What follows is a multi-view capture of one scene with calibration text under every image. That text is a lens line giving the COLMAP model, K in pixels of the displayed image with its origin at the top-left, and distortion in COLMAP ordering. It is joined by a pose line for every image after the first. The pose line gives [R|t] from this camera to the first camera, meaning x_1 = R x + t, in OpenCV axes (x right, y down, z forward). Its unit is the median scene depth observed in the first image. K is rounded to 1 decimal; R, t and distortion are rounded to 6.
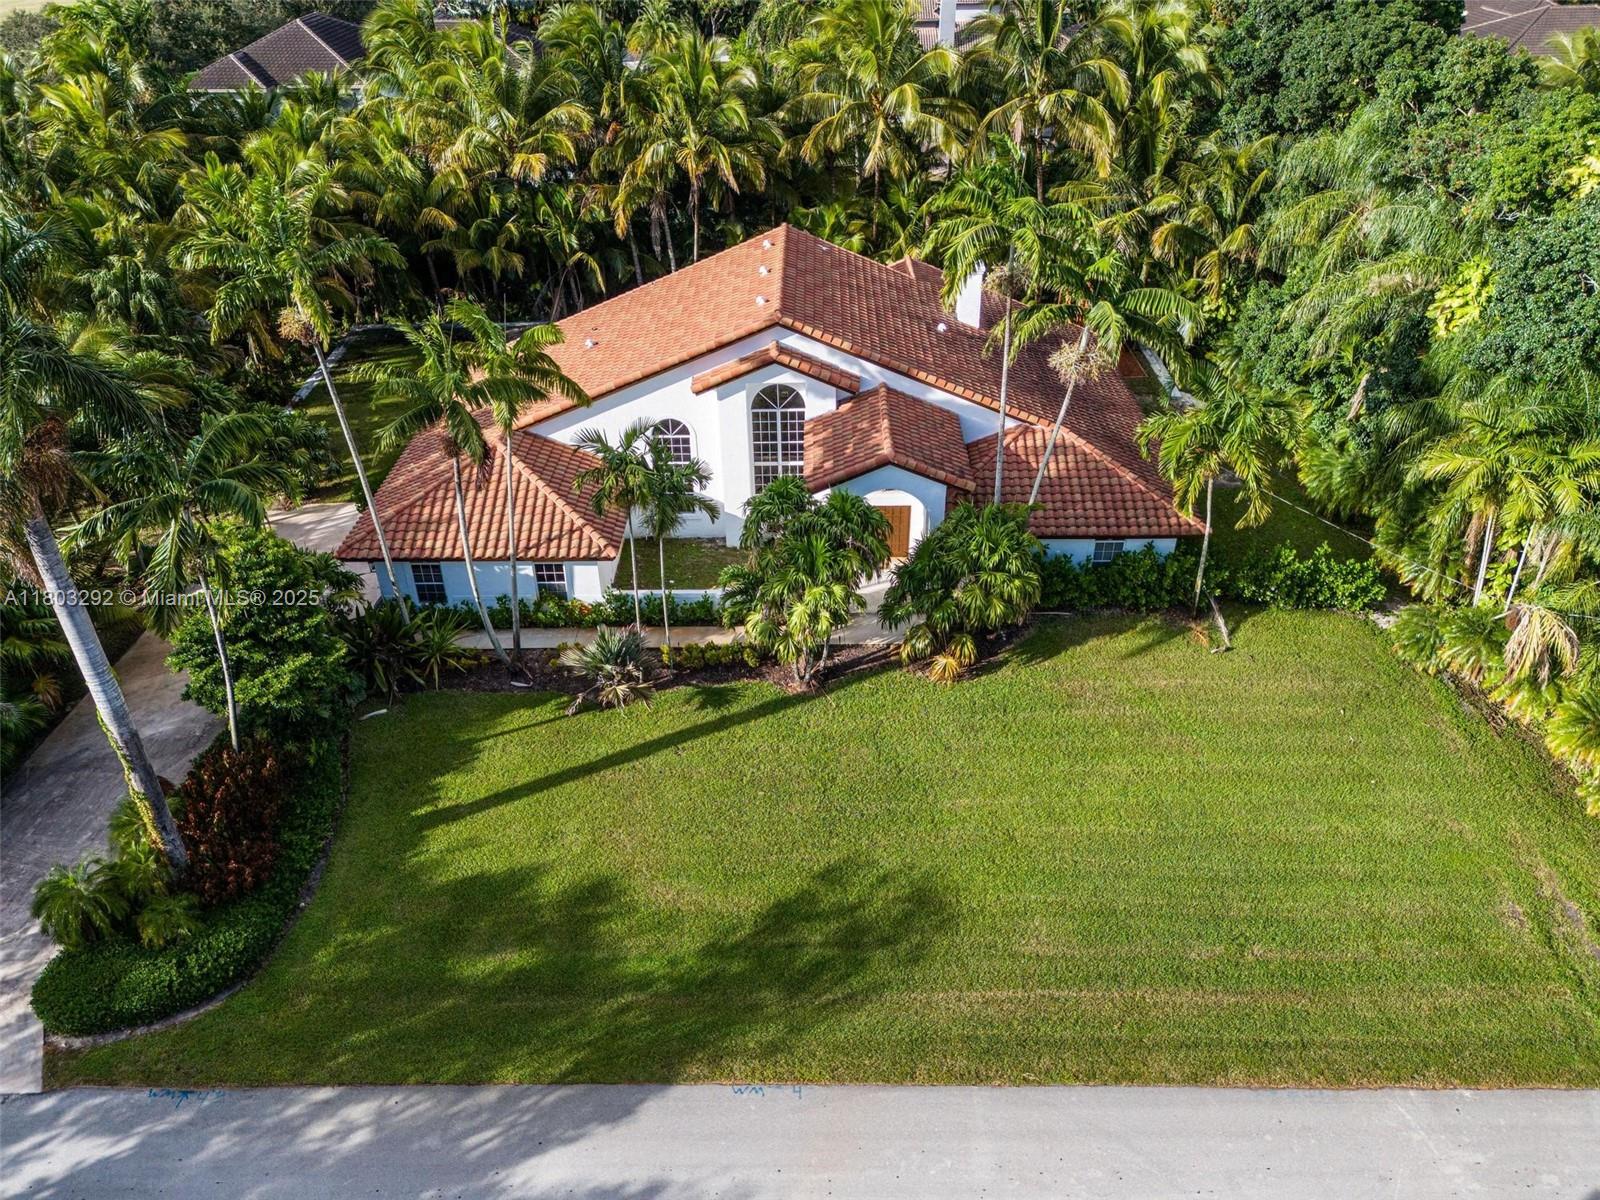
lens RADIAL K [[1178.6, 0, 799.2], [0, 1178.6, 583.9], [0, 0, 1]] dist [0.074382, -0.044939]
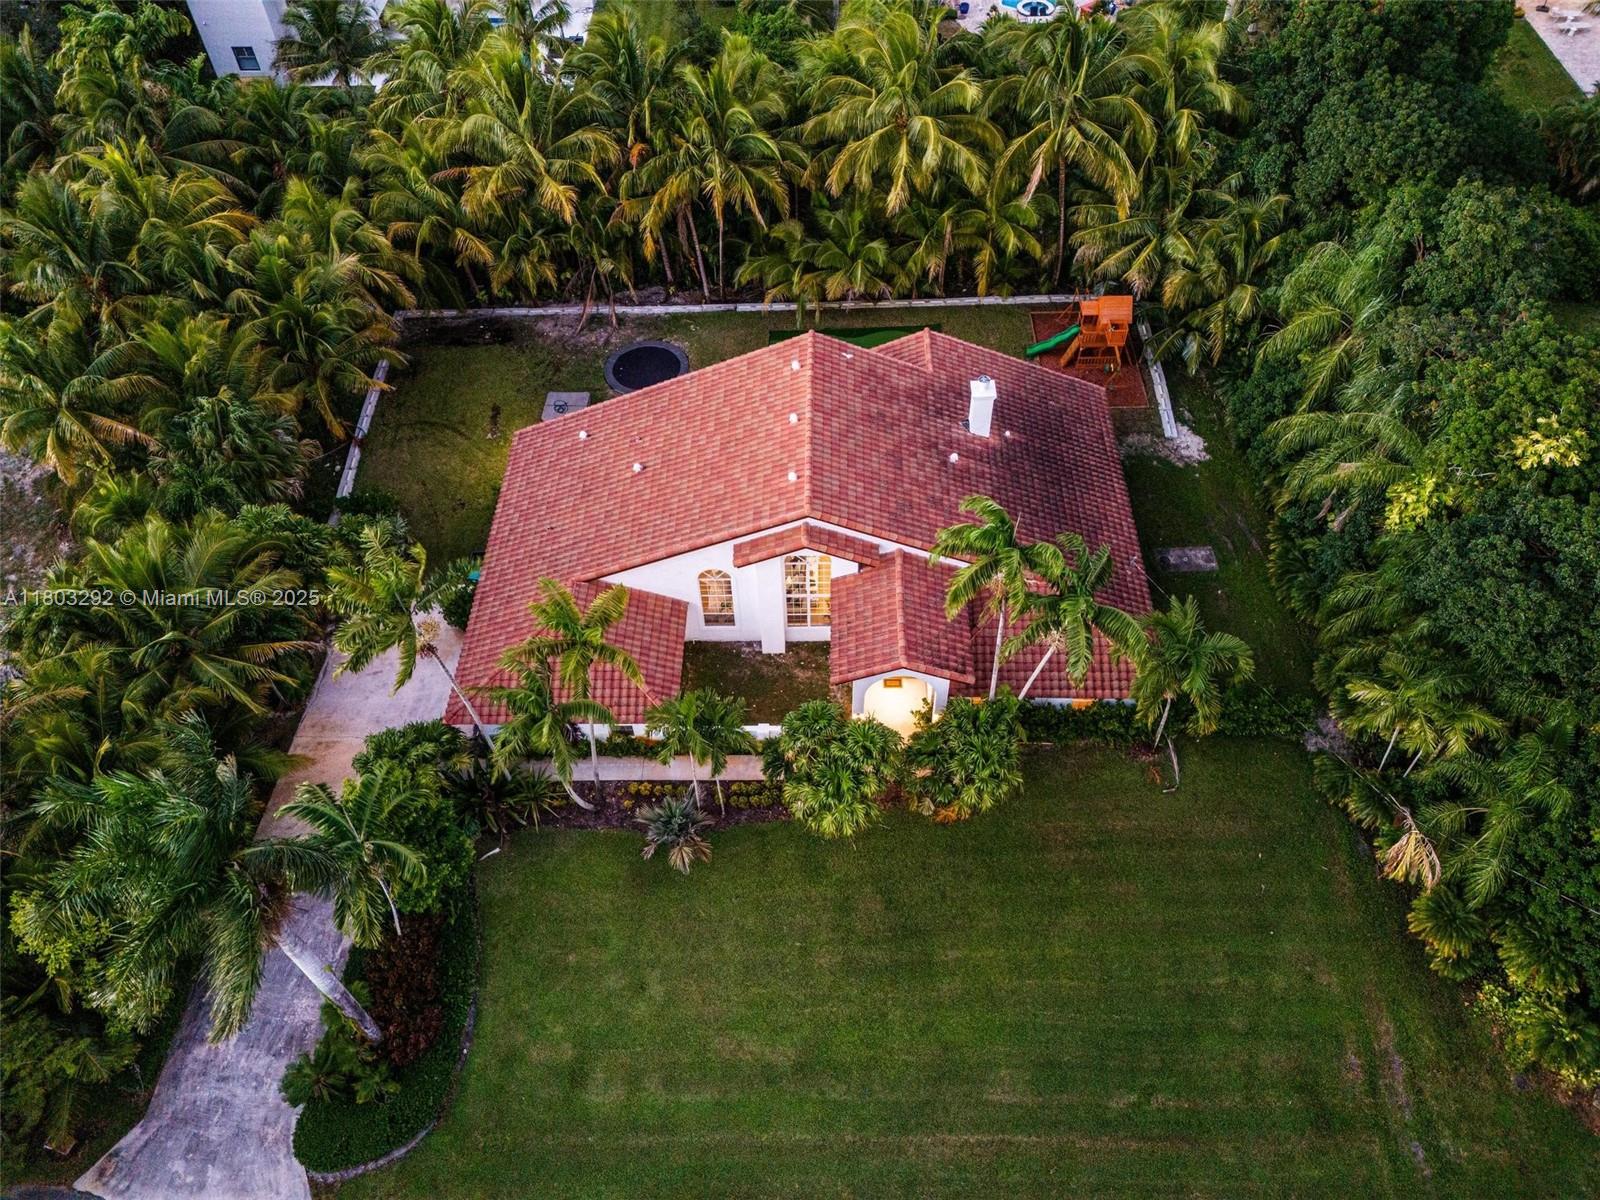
lens RADIAL K [[1178.6, 0, 800.9], [0, 1178.6, 600.5], [0, 0, 1]] dist [0.074382, -0.044939]
pose [[0.999973, 0.001217, -0.007239, -0.016789], [0.001054, 0.952129, 0.305694, -0.474755], [0.007264, -0.305693, 0.952102, -0.103390]]
